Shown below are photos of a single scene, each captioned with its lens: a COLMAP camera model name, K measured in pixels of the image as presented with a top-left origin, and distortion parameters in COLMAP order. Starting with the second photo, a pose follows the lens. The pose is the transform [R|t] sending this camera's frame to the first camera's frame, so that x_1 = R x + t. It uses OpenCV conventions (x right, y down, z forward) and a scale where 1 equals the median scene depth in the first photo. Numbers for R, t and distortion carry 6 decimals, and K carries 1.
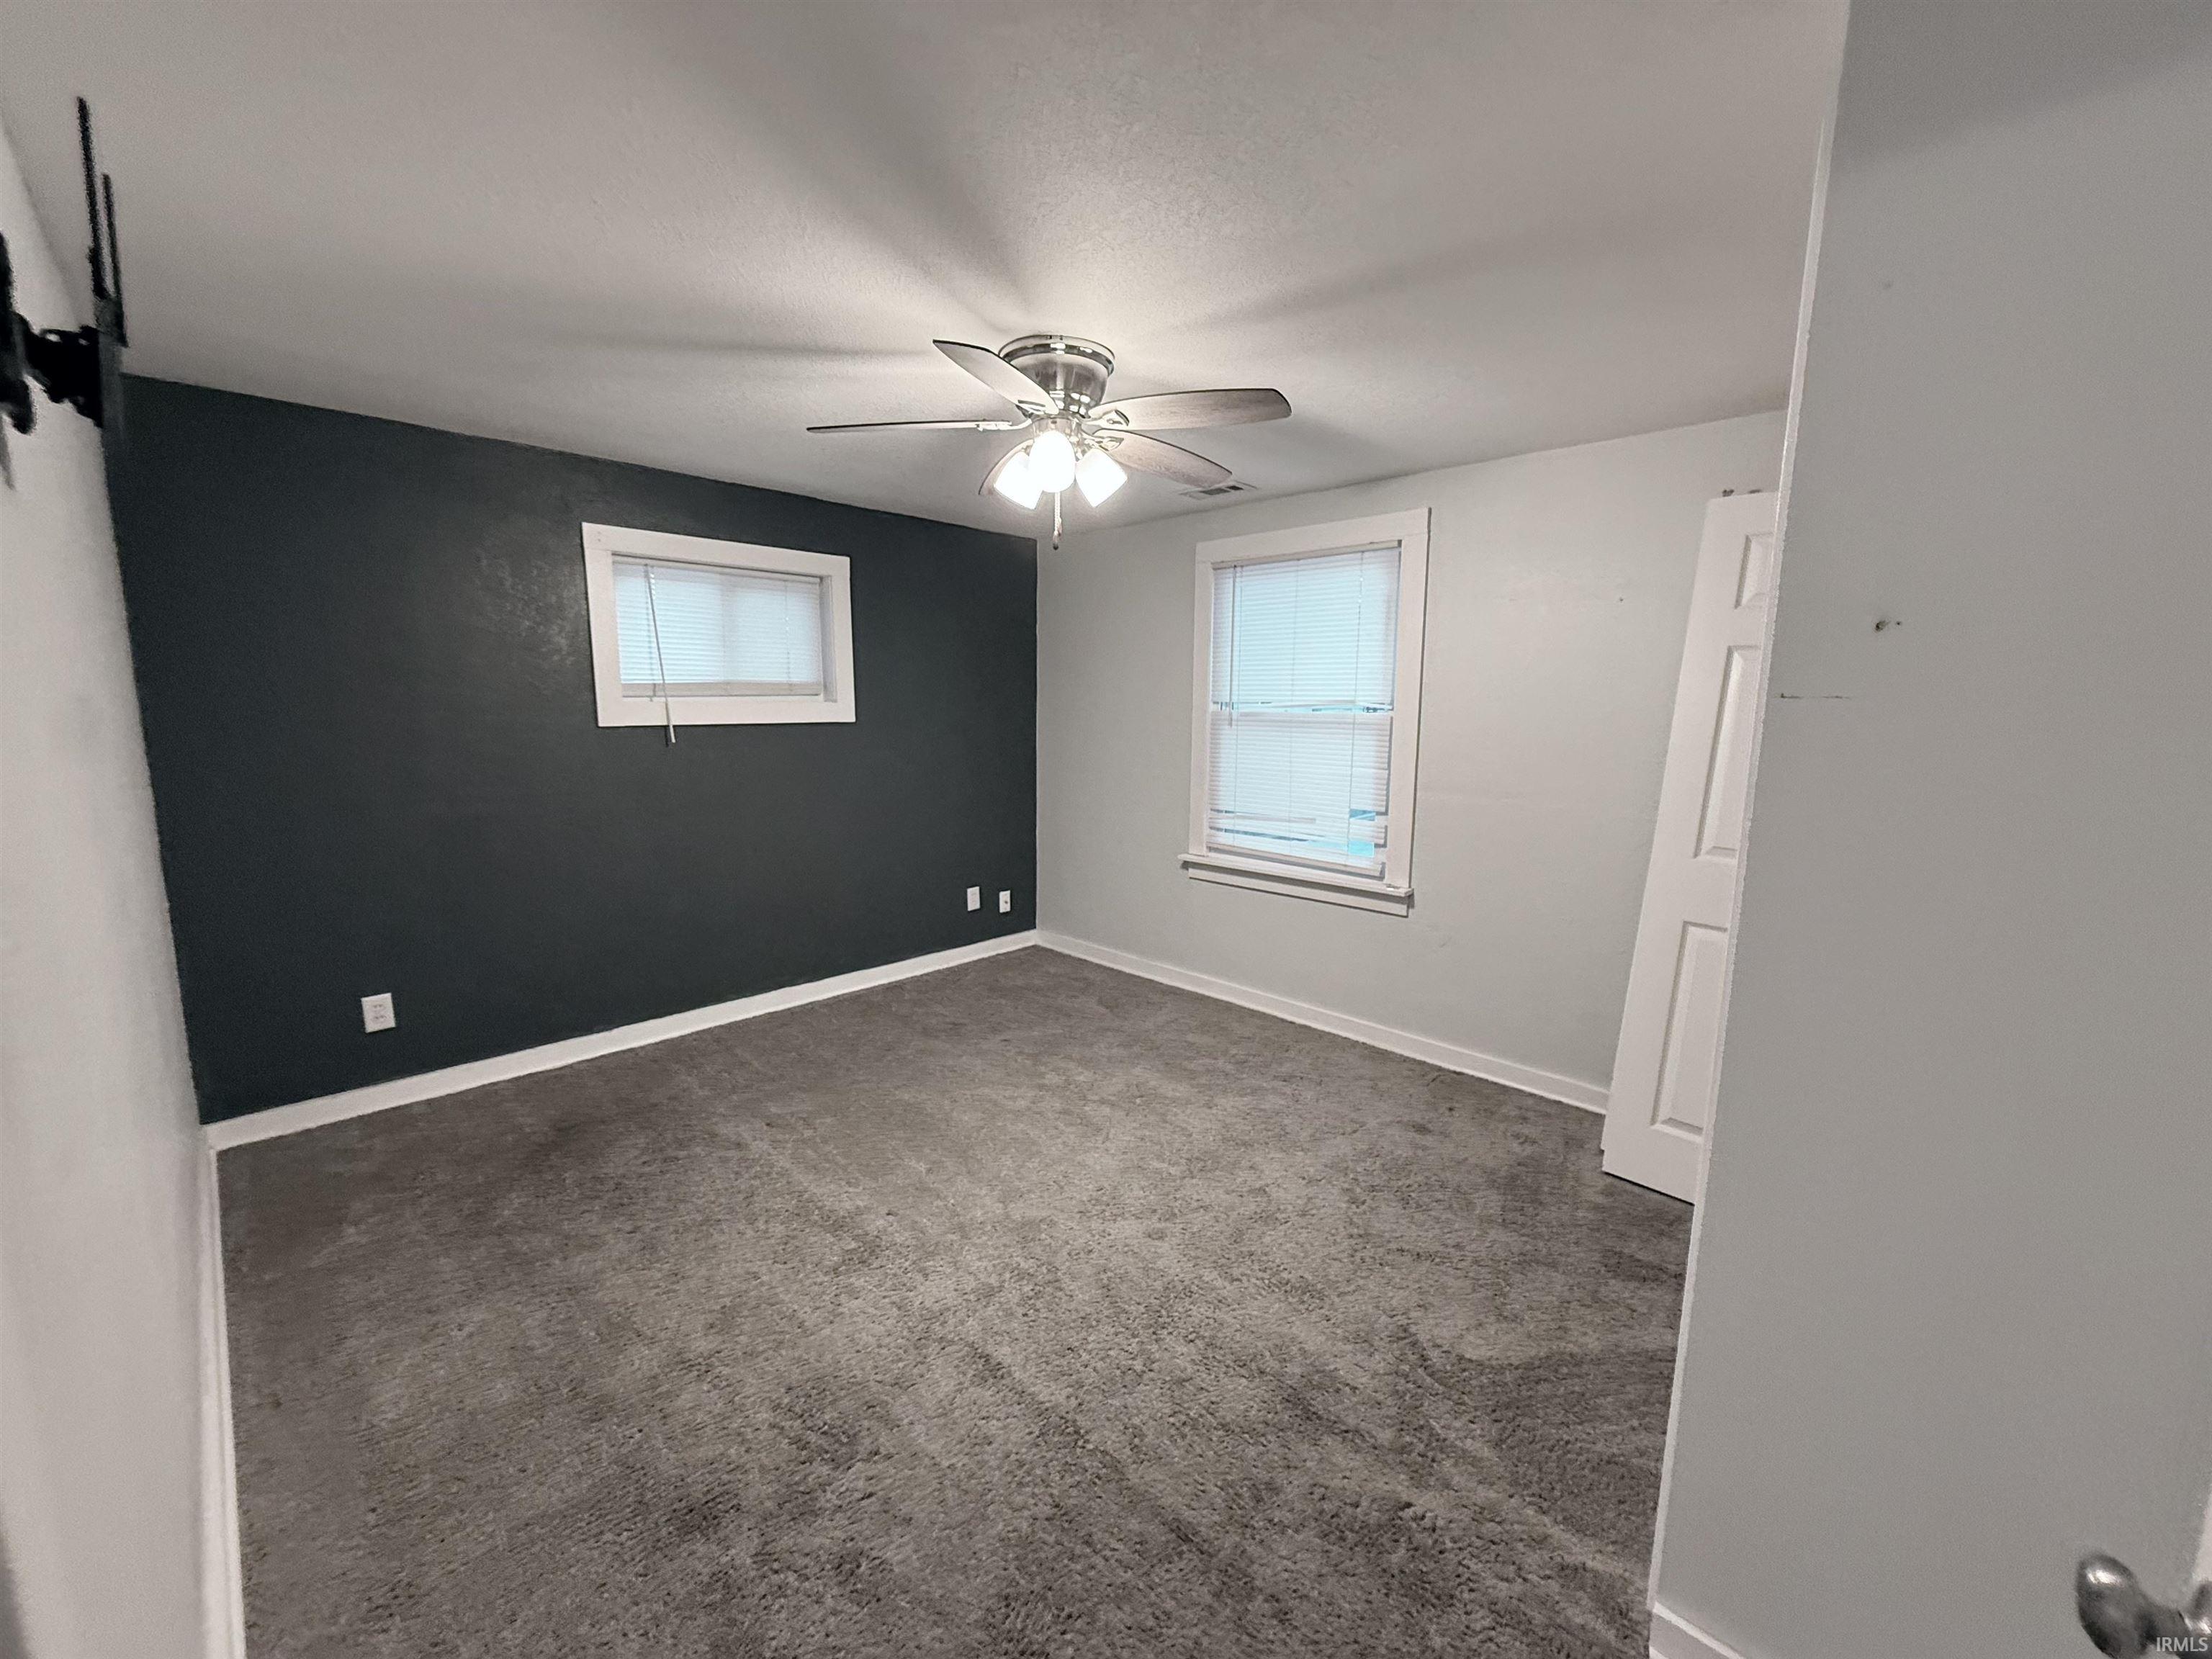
lens RADIAL K [[873.7, 0, 1114.6], [0, 873.7, 830.1], [0, 0, 1]] dist [0.000729, -0.000254]
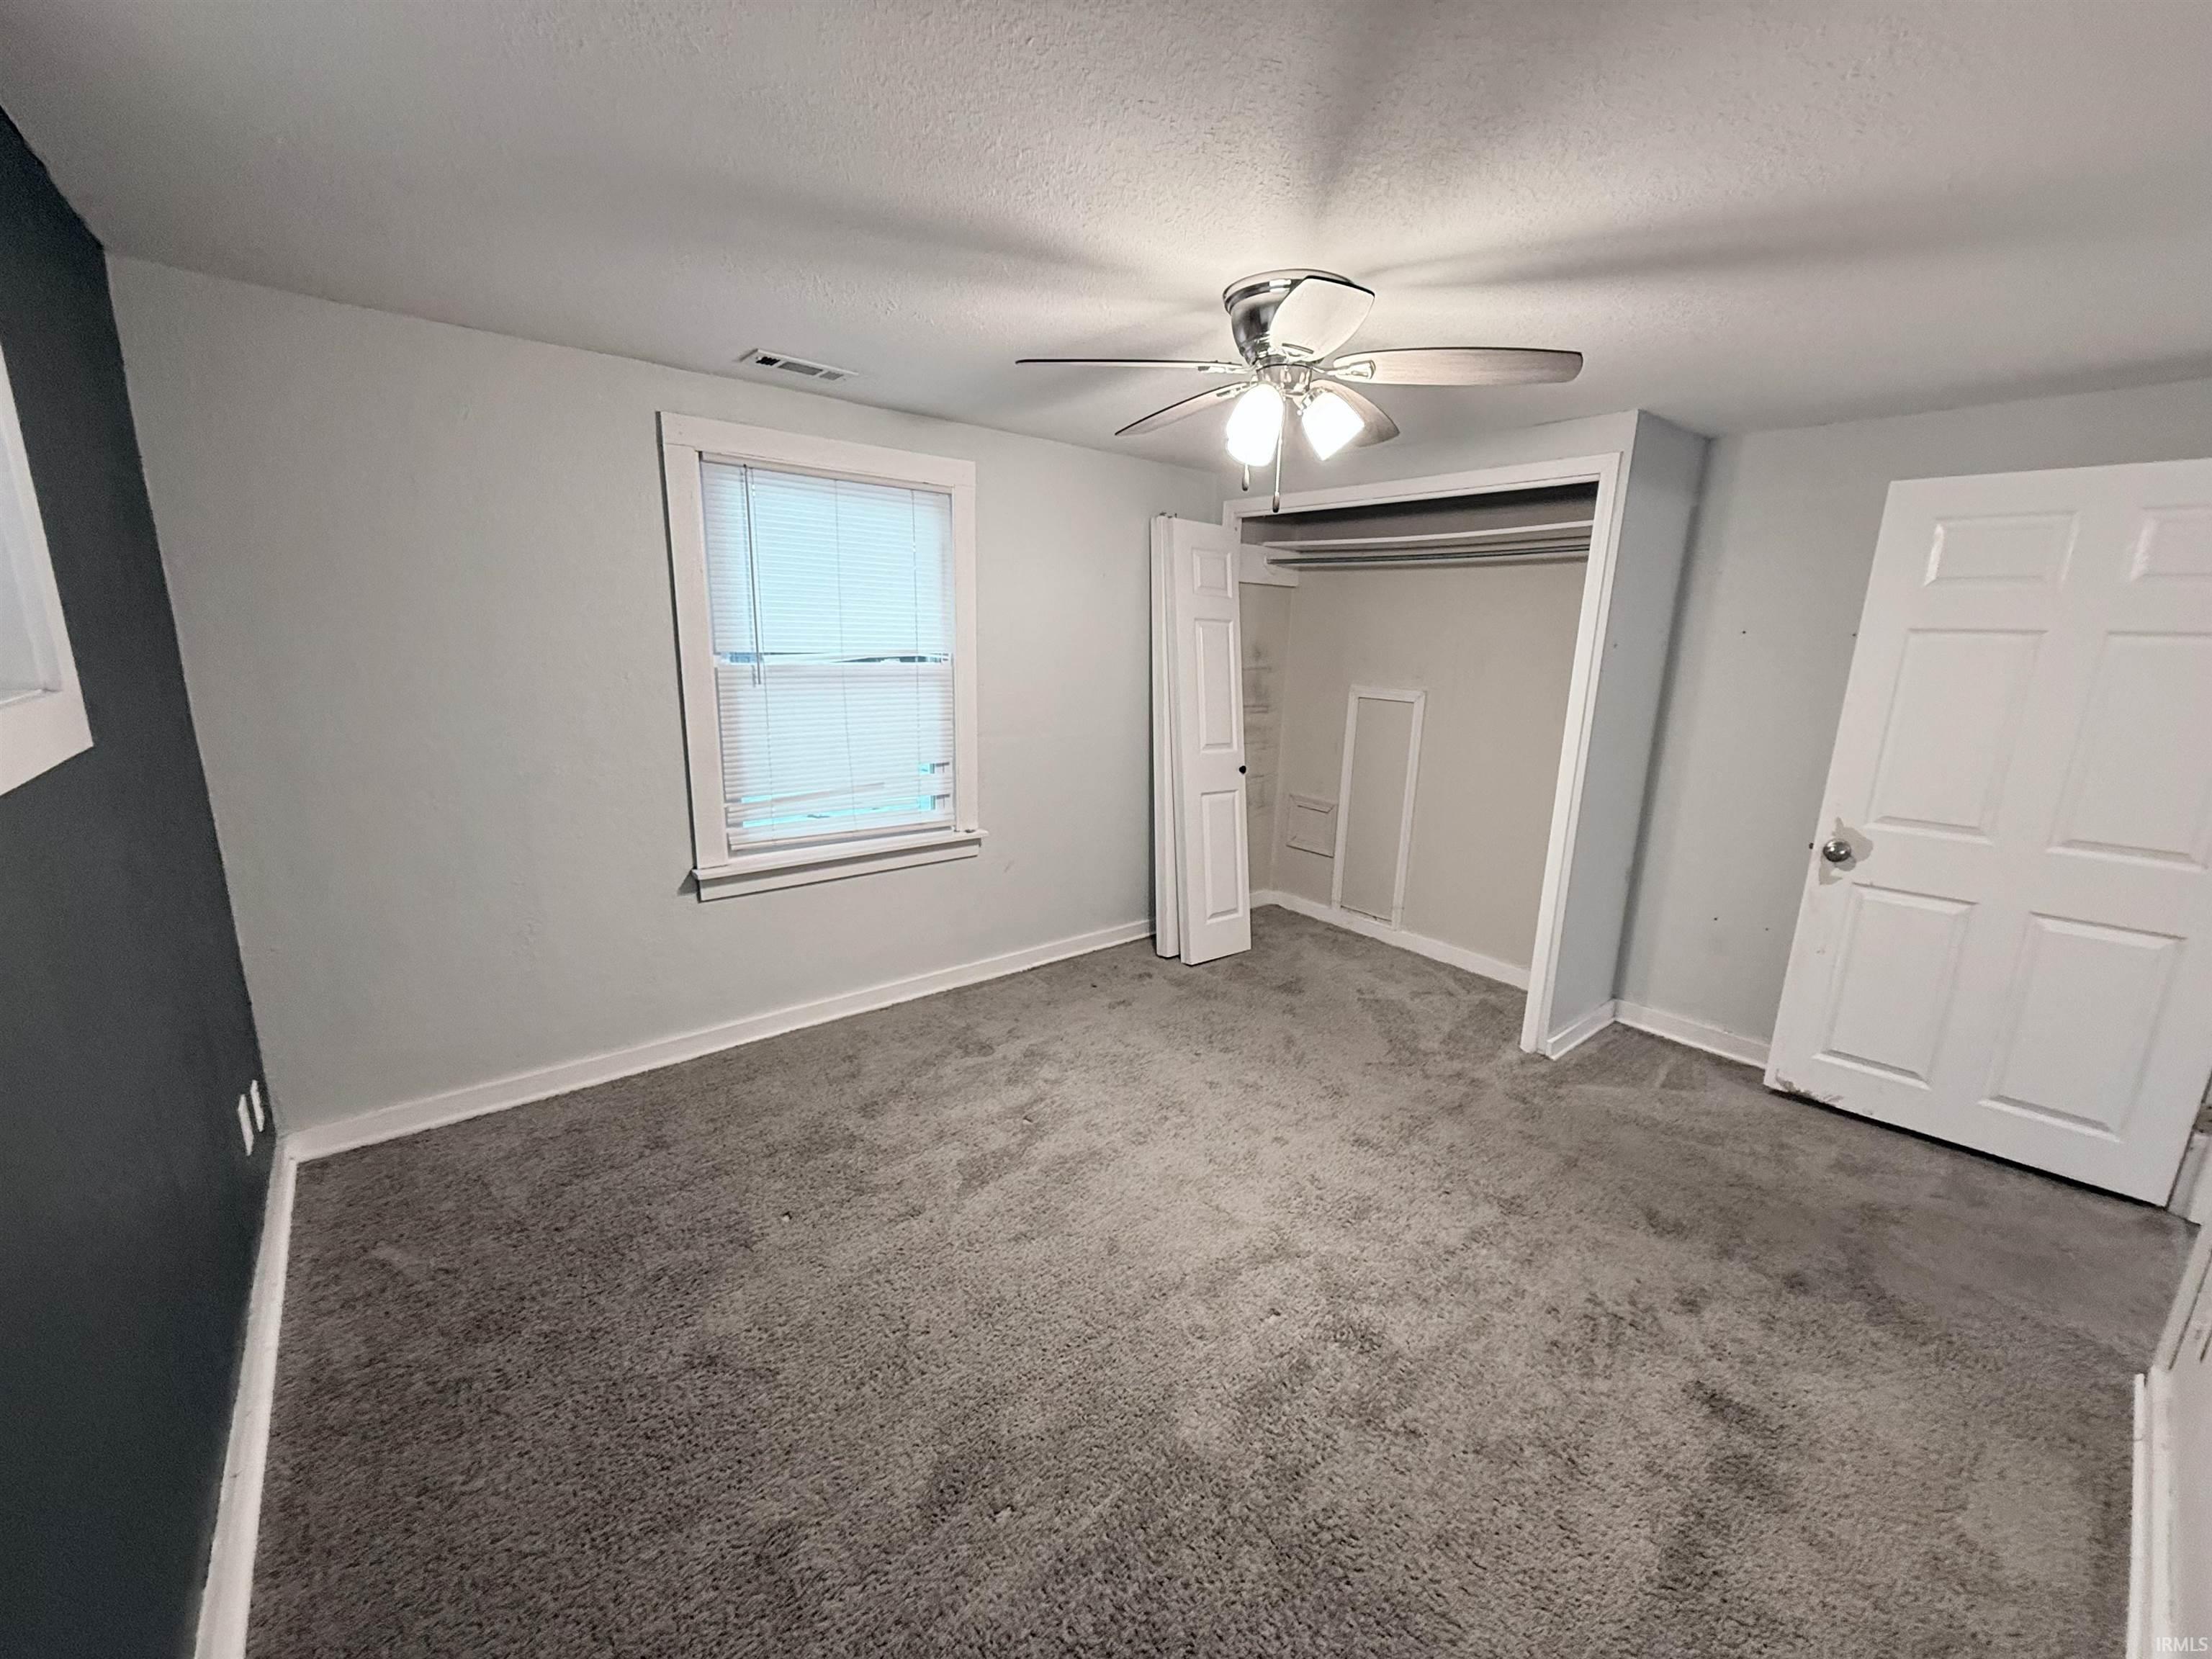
lens RADIAL K [[873.7, 0, 1114.6], [0, 873.7, 830.1], [0, 0, 1]] dist [0.000729, -0.000254]
pose [[0.109432, -0.225169, 0.968155, -0.675352], [0.118077, 0.970052, 0.212264, -0.138302], [-0.986956, 0.091088, 0.132742, 0.693022]]
